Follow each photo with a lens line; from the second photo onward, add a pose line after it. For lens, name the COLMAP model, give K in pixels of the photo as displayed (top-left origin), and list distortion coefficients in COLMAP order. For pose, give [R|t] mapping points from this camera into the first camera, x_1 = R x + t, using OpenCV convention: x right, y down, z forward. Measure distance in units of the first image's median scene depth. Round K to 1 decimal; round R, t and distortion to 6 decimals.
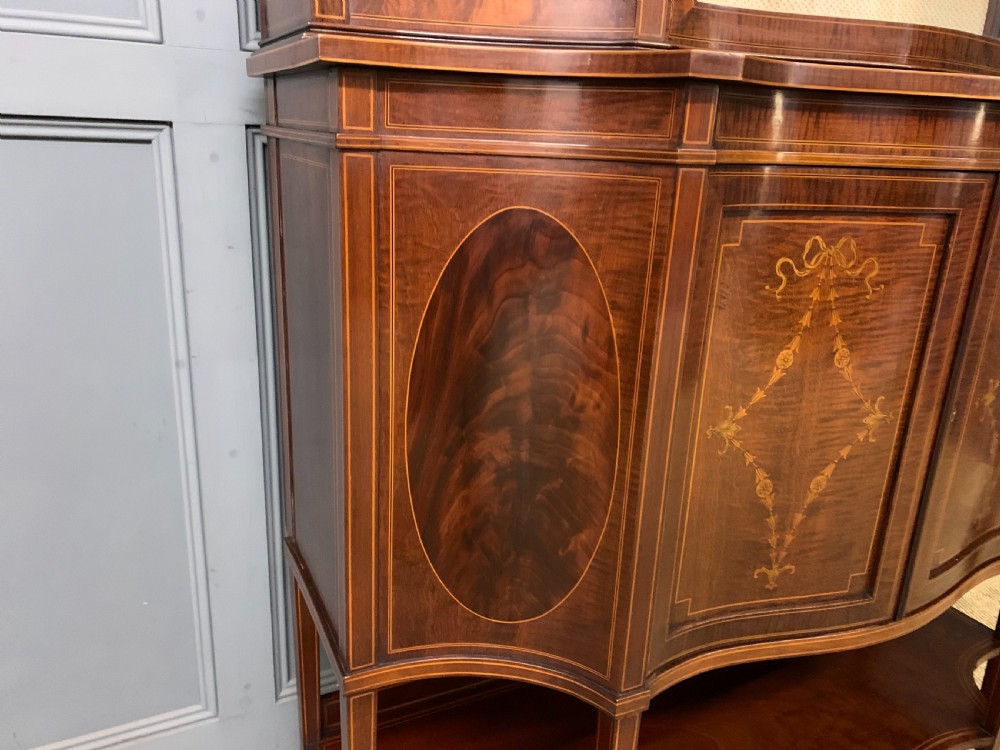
lens RADIAL K [[777.4, 0, 504.0], [0, 777.4, 367.2], [0, 0, 1]] dist [0.010662, 0.007383]
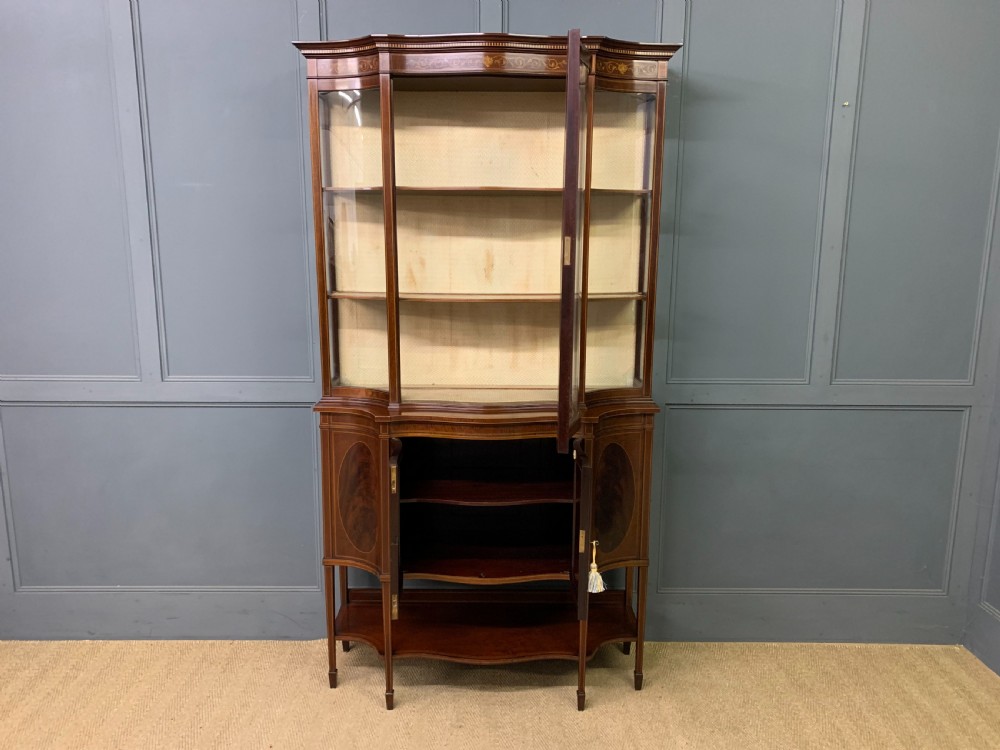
lens RADIAL K [[771.5, 0, 490.1], [0, 771.5, 371.1], [0, 0, 1]] dist [0.066908, -0.093141]
pose [[0.897559, 0.043914, -0.438702, 2.190890], [-0.099365, 0.989576, -0.104237, -0.197009], [0.429552, 0.137151, 0.892566, -2.192976]]
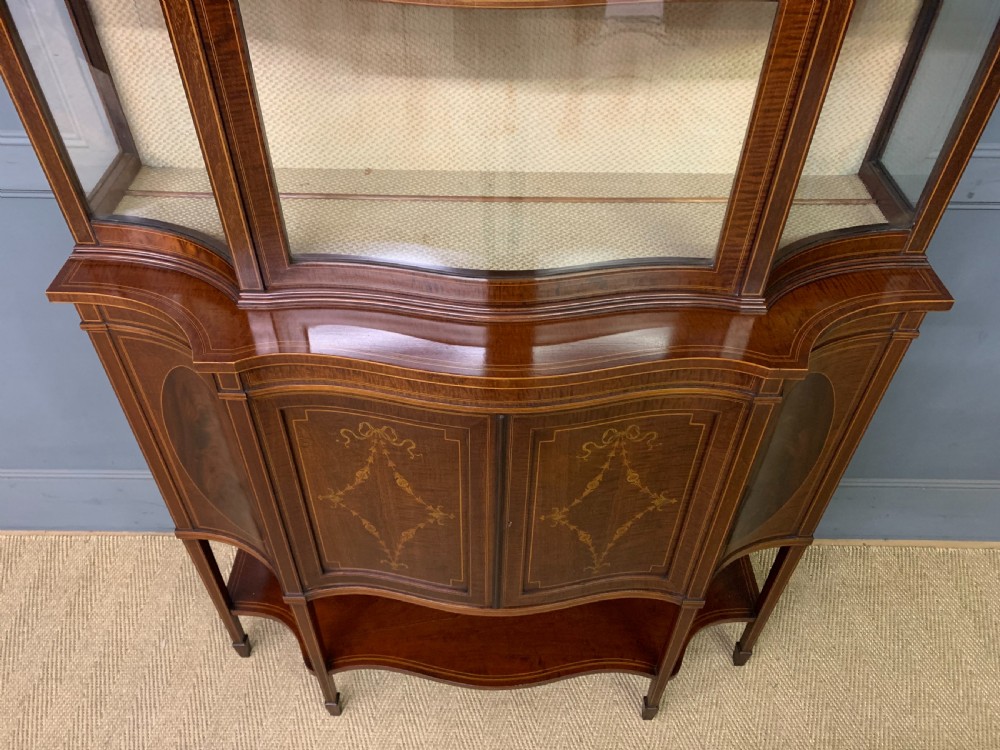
lens RADIAL K [[761.0, 0, 493.0], [0, 761.0, 365.3], [0, 0, 1]] dist [0.072822, -0.075954]
pose [[0.895387, 0.281036, -0.345398, 1.066996], [-0.107407, 0.889080, 0.444972, -0.921641], [0.432140, -0.361324, 0.826256, -0.080774]]
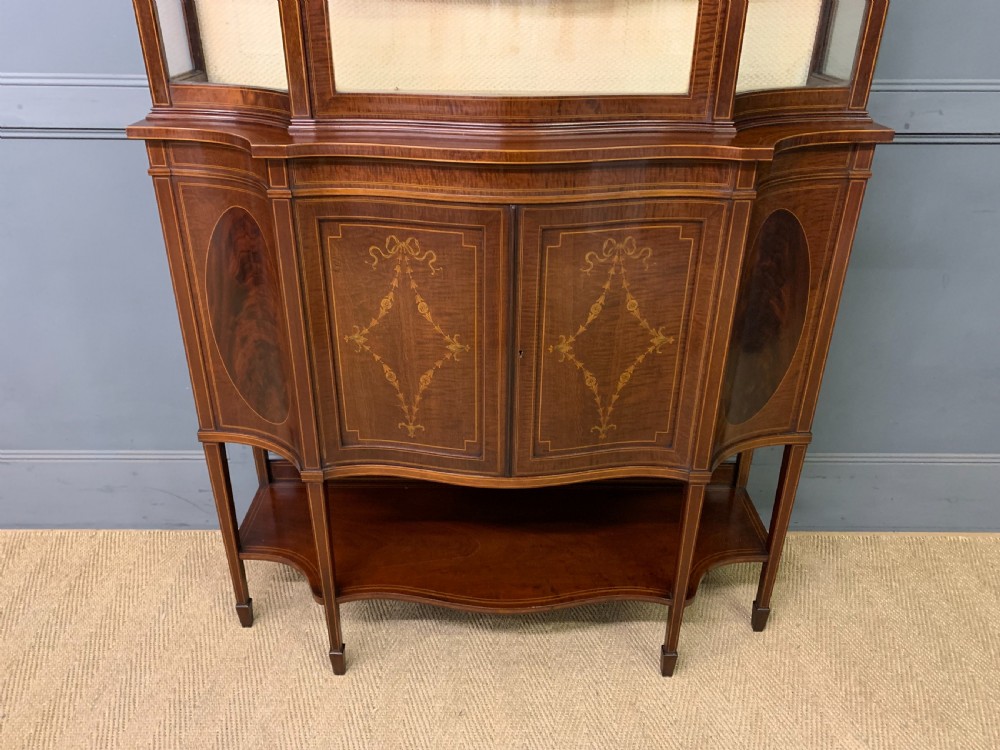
lens RADIAL K [[761.0, 0, 493.0], [0, 761.0, 365.3], [0, 0, 1]] dist [0.072822, -0.075954]
pose [[0.898286, 0.164953, -0.407274, 1.285785], [-0.100115, 0.979317, 0.175825, -0.198309], [0.427854, -0.117167, 0.896221, -0.434190]]
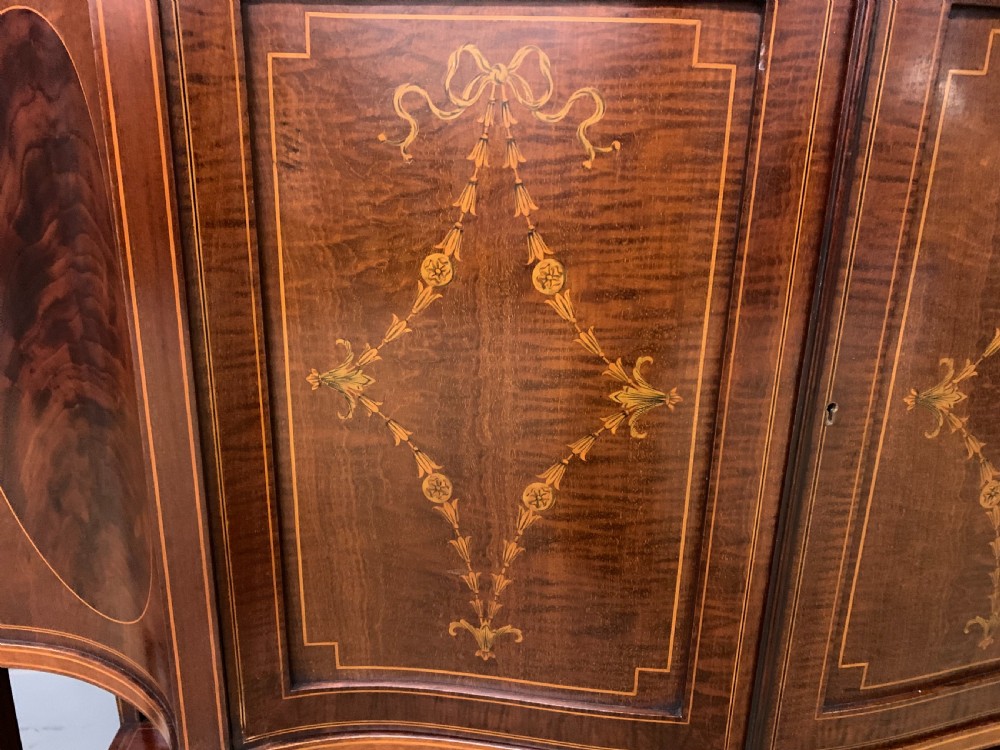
lens RADIAL K [[797.0, 0, 502.3], [0, 797.0, 376.2], [0, 0, 1]] dist [0.084343, -0.152321]
pose [[0.925686, 0.096313, -0.365827, 0.634371], [-0.096601, 0.995168, 0.017565, 0.054492], [0.365751, 0.019080, 0.930517, 0.456287]]
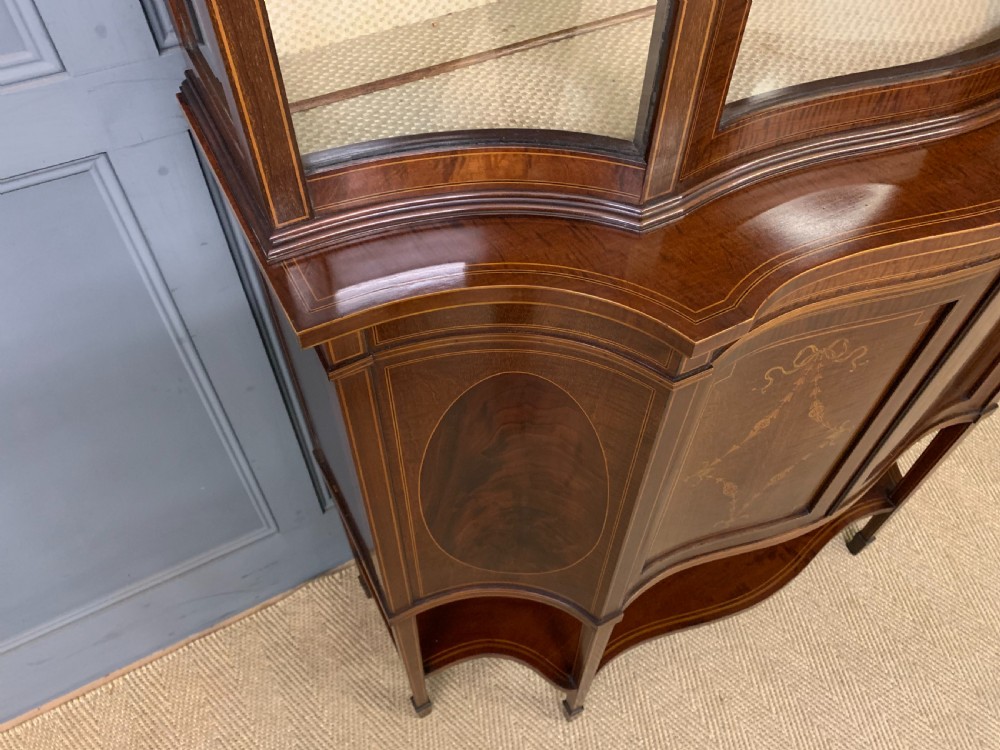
lens RADIAL K [[770.4, 0, 501.9], [0, 770.4, 368.8], [0, 0, 1]] dist [0.055254, -0.060974]
pose [[0.998827, -0.048411, 0.000367, 0.002413], [0.039801, 0.825453, 0.563066, -0.694631], [-0.027562, -0.562391, 0.826412, 0.161473]]
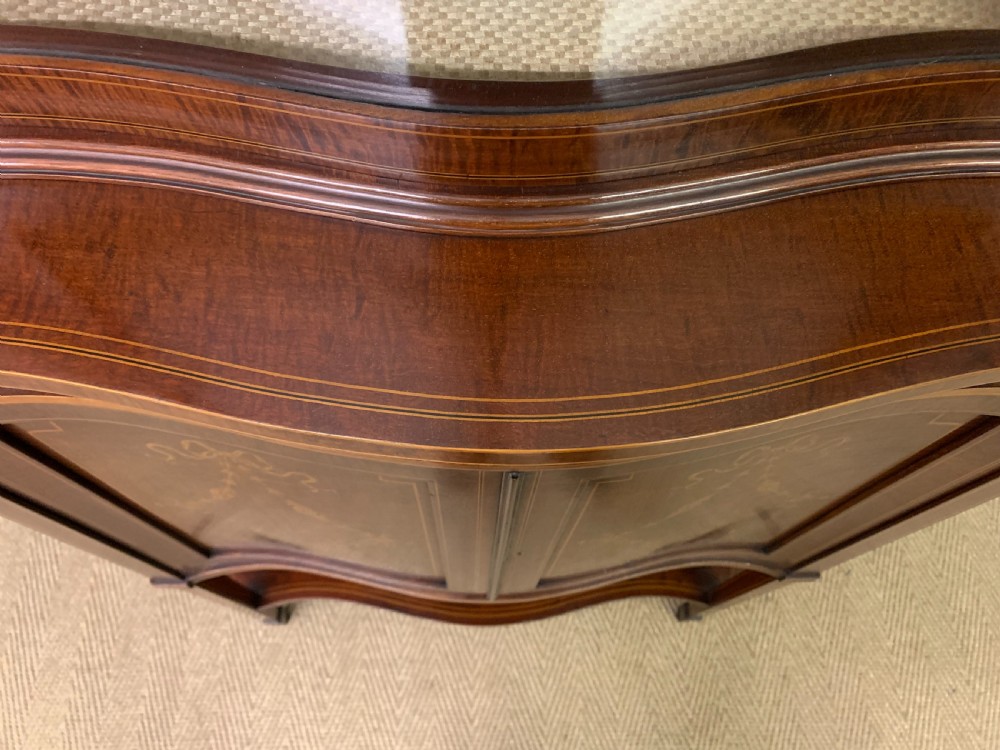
lens RADIAL K [[782.1, 0, 495.6], [0, 782.1, 374.6], [0, 0, 1]] dist [0.005066, 0.008983]
pose [[0.904494, 0.382096, -0.189457, 0.707391], [-0.114798, 0.645953, 0.754696, -0.701802], [0.410747, -0.660869, 0.628124, 0.700678]]
